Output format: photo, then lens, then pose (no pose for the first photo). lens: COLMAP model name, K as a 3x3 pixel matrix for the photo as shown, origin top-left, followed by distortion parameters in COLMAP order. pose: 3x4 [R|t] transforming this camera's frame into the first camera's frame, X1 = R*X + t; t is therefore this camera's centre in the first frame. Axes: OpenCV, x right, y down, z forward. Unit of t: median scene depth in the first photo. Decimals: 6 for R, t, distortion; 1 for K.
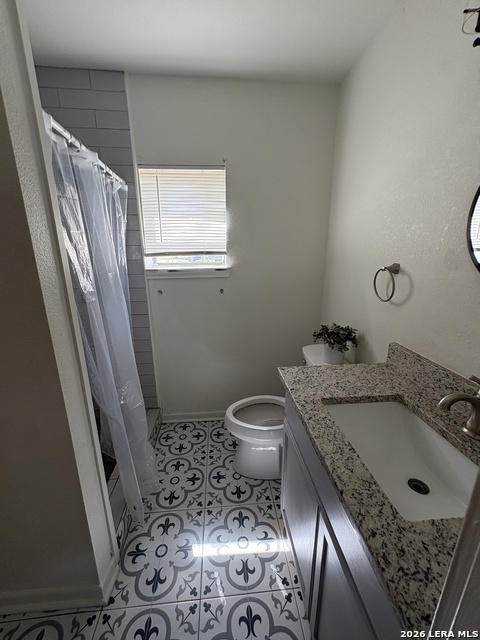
lens RADIAL K [[254.8, 0, 245.8], [0, 254.8, 323.7], [0, 0, 1]] dist [0.000476, -0.000247]
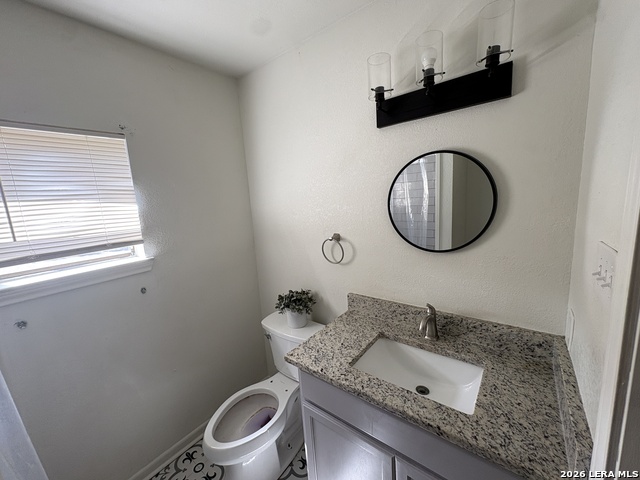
lens RADIAL K [[254.8, 0, 320.2], [0, 254.8, 242.6], [0, 0, 1]] dist [0.000476, -0.000247]
pose [[0.683593, -0.162536, 0.711535, -0.396735], [0.255521, 0.966488, -0.024713, -0.181534], [-0.683673, 0.198706, 0.702216, 0.155569]]
